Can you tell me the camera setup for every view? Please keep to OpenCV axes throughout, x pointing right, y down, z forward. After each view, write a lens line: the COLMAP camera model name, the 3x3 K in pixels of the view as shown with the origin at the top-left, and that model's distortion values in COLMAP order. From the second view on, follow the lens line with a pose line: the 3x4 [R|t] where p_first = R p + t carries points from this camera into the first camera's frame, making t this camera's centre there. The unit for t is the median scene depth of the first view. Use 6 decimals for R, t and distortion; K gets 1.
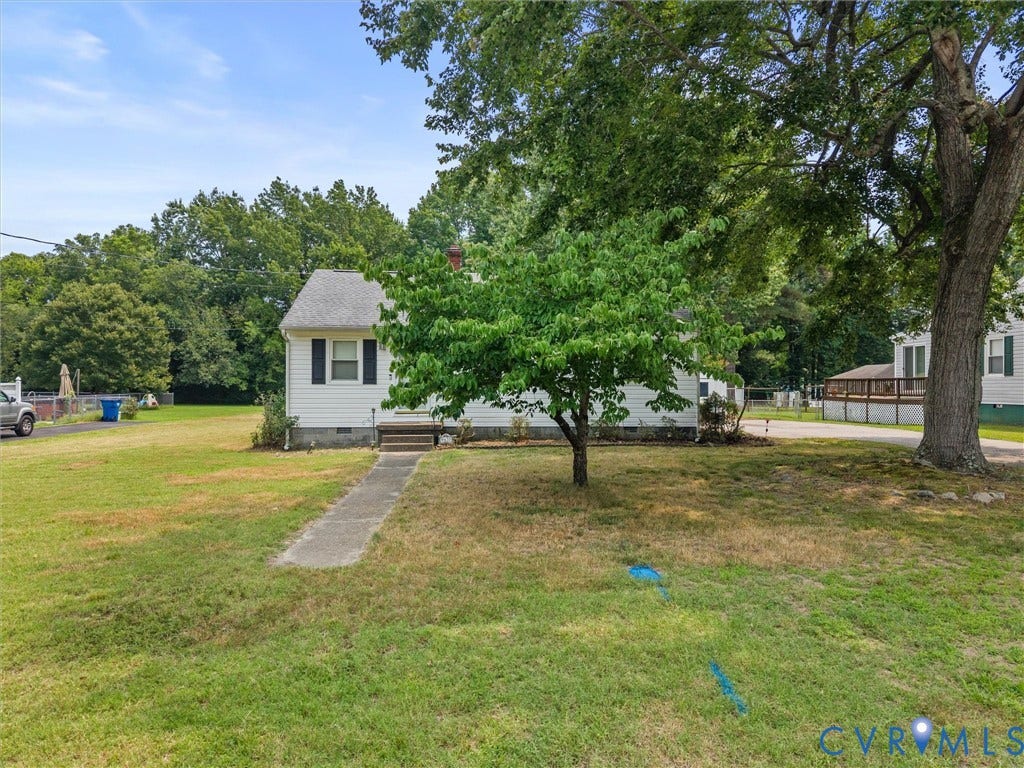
lens RADIAL K [[687.4, 0, 512.0], [0, 687.4, 384.0], [0, 0, 1]] dist [0.048285, -0.052747]
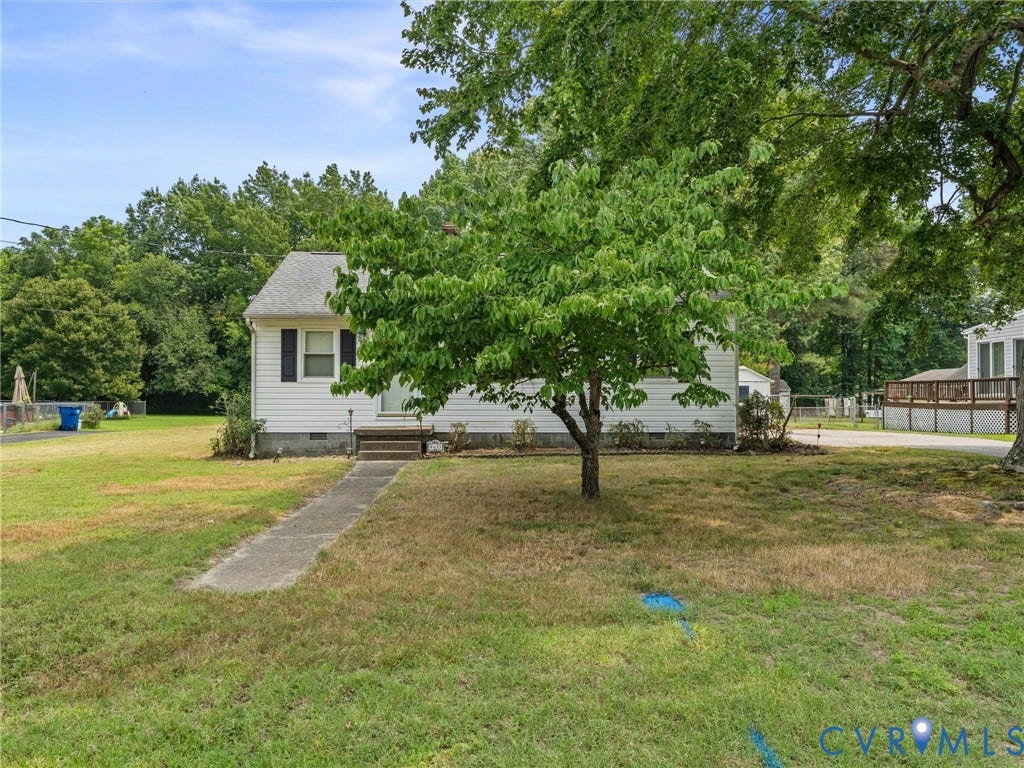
lens RADIAL K [[769.7, 0, 507.7], [0, 769.7, 389.3], [0, 0, 1]] dist [-0.007880, 0.031001]
pose [[0.999630, -0.000039, -0.027206, 0.018544], [-0.000196, 0.999963, -0.008657, 0.019700], [0.027205, 0.008659, 0.999592, 0.063150]]
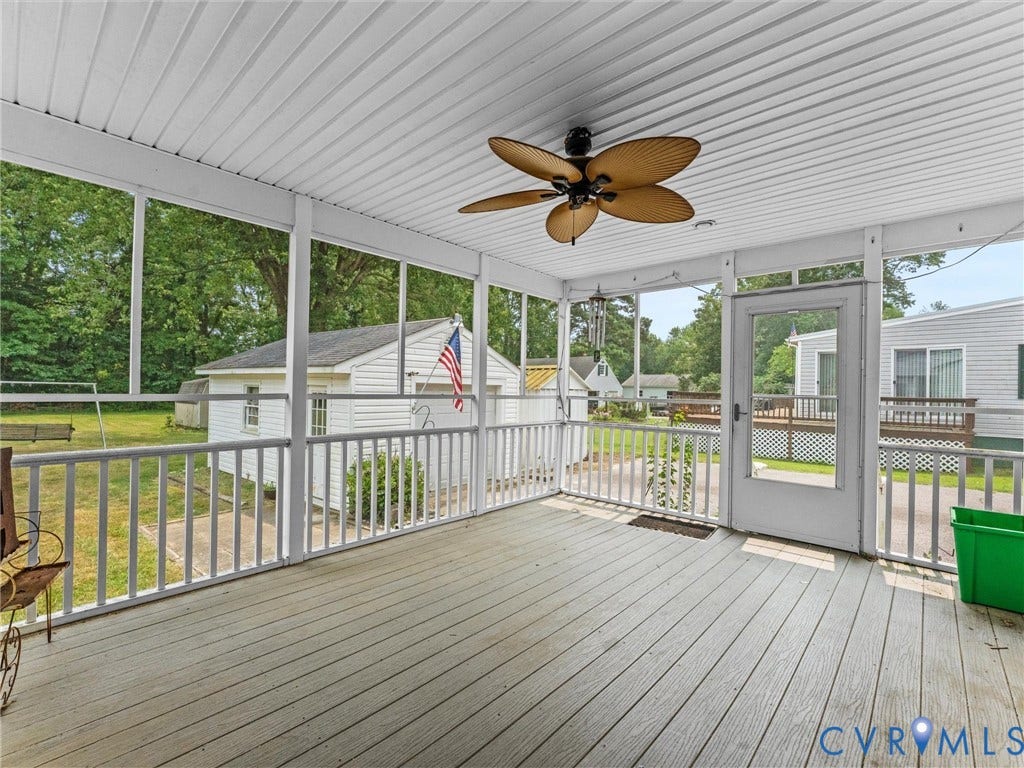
lens RADIAL K [[460.0, 0, 508.2], [0, 460.0, 389.4], [0, 0, 1]] dist [0.001923, -0.000101]
pose [[0.715549, 0.013323, 0.698435, -0.021237], [-0.021372, 0.999768, 0.002823, -0.020165], [-0.698235, -0.016947, 0.715668, 1.627621]]
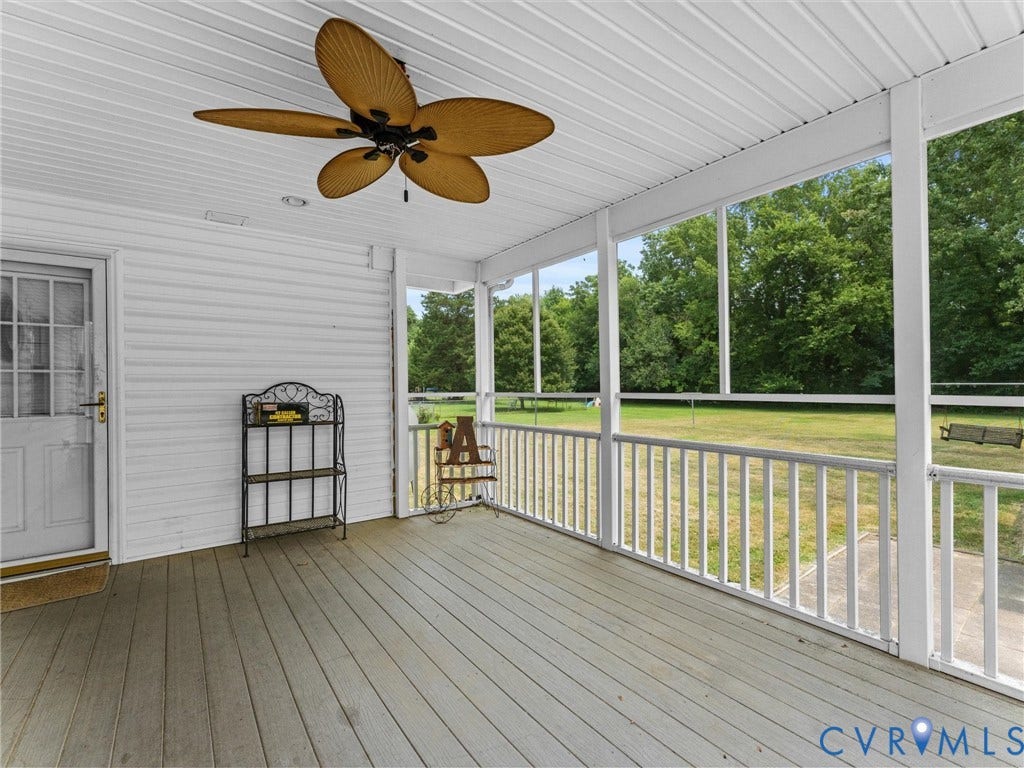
lens RADIAL K [[460.0, 0, 508.2], [0, 460.0, 389.4], [0, 0, 1]] dist [0.001923, -0.000101]
pose [[0.537996, -0.000066, -0.842947, 0.193340], [0.013510, 0.999872, 0.008544, -0.019768], [0.842839, -0.015985, 0.537928, 1.675571]]
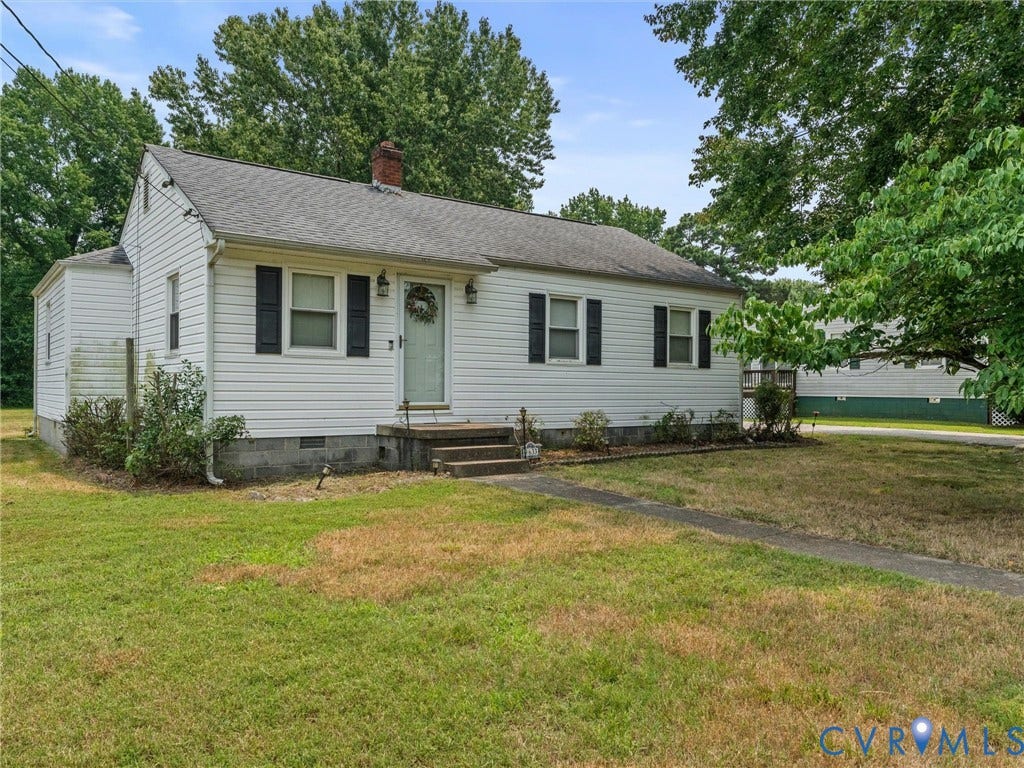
lens RADIAL K [[769.7, 0, 507.7], [0, 769.7, 389.3], [0, 0, 1]] dist [-0.007880, 0.031001]
pose [[0.845981, 0.004207, 0.533196, -0.492829], [-0.008020, 0.999956, 0.004834, 0.025227], [-0.533152, -0.008366, 0.845978, 0.470883]]
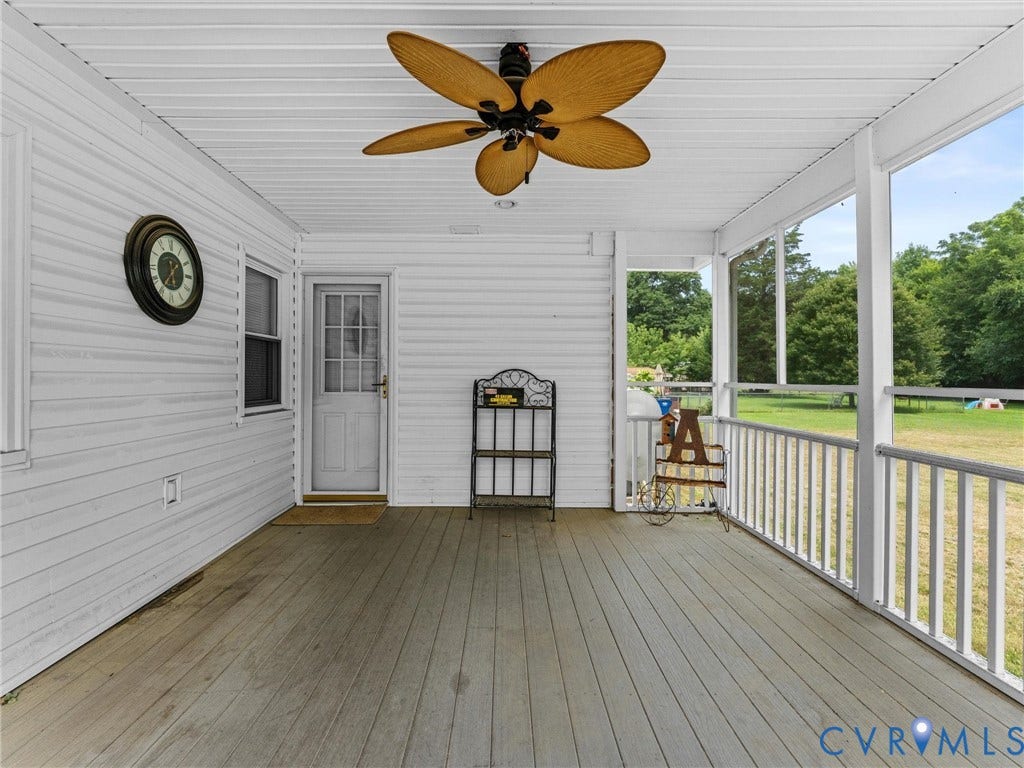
lens RADIAL K [[467.9, 0, 511.1], [0, 467.9, 377.0], [0, 0, 1]] dist [0.002225, -0.001154]
pose [[-0.044317, 0.000962, -0.999017, 0.197256], [-0.000938, 0.999999, 0.001004, -0.018792], [0.999017, 0.000981, -0.044316, 1.715014]]
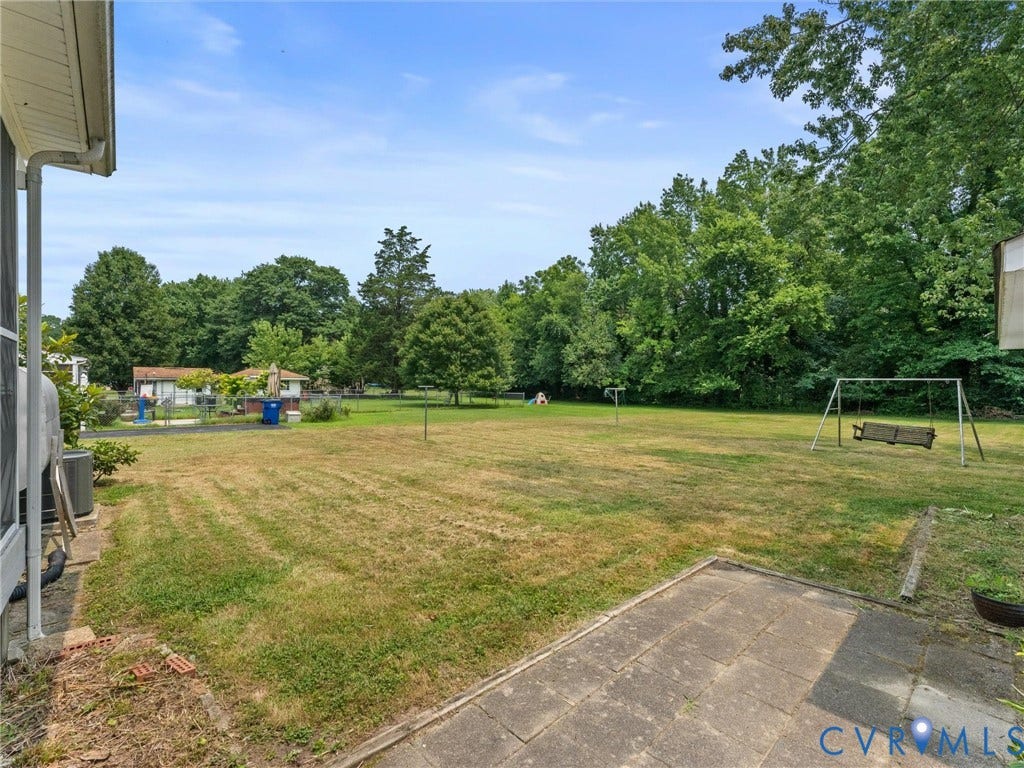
lens RADIAL K [[460.0, 0, 508.2], [0, 460.0, 389.4], [0, 0, 1]] dist [0.001923, -0.000101]
pose [[0.602021, 0.012149, -0.798388, 0.178224], [-0.005739, 0.999924, 0.010888, 0.000716], [0.798460, -0.001973, 0.602045, 1.863772]]
